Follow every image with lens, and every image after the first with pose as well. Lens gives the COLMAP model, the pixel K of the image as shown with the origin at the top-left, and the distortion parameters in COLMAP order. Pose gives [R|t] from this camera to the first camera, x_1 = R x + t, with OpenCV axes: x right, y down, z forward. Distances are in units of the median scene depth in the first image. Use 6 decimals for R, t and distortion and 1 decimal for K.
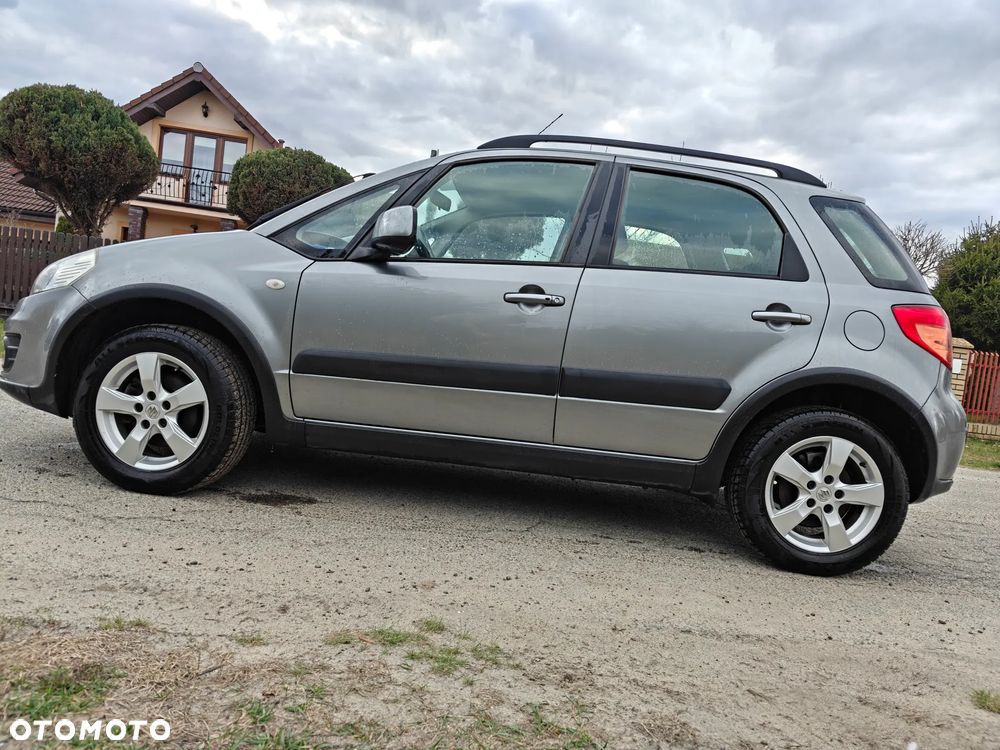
lens RADIAL K [[675.7, 0, 500.0], [0, 675.7, 375.0], [0, 0, 1]] dist [0.056130, -0.061583]
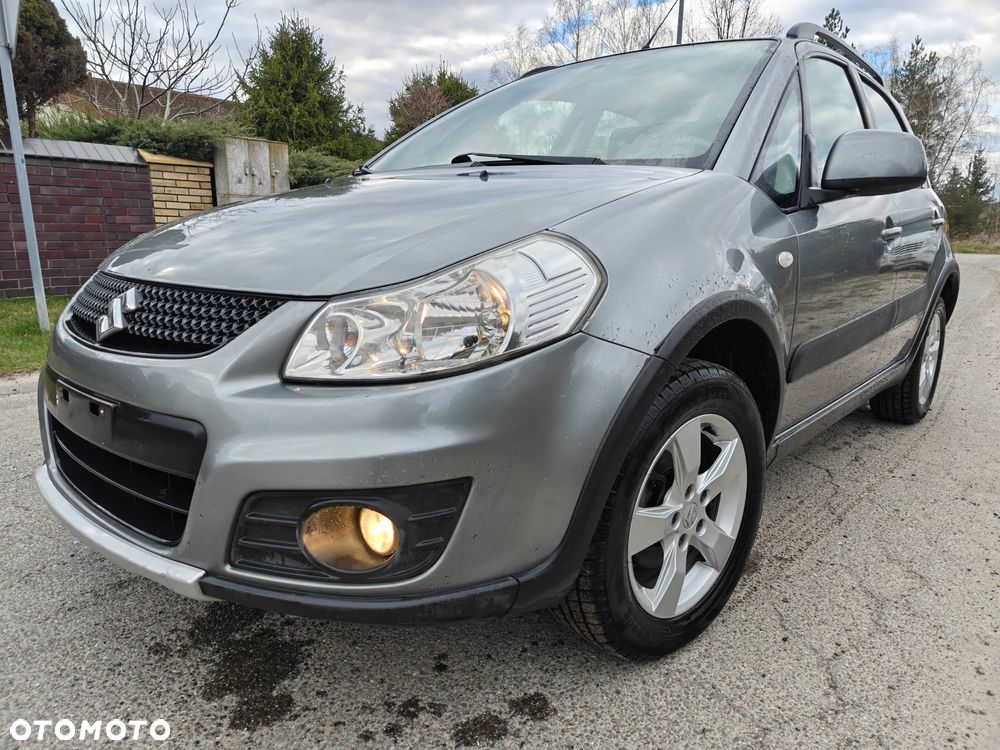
lens RADIAL K [[675.7, 0, 500.0], [0, 675.7, 375.0], [0, 0, 1]] dist [0.056130, -0.061583]
pose [[0.654999, -0.266292, 0.707153, -0.981764], [0.097186, 0.957761, 0.270646, -0.227304], [-0.749354, -0.108547, 0.653212, 0.760854]]
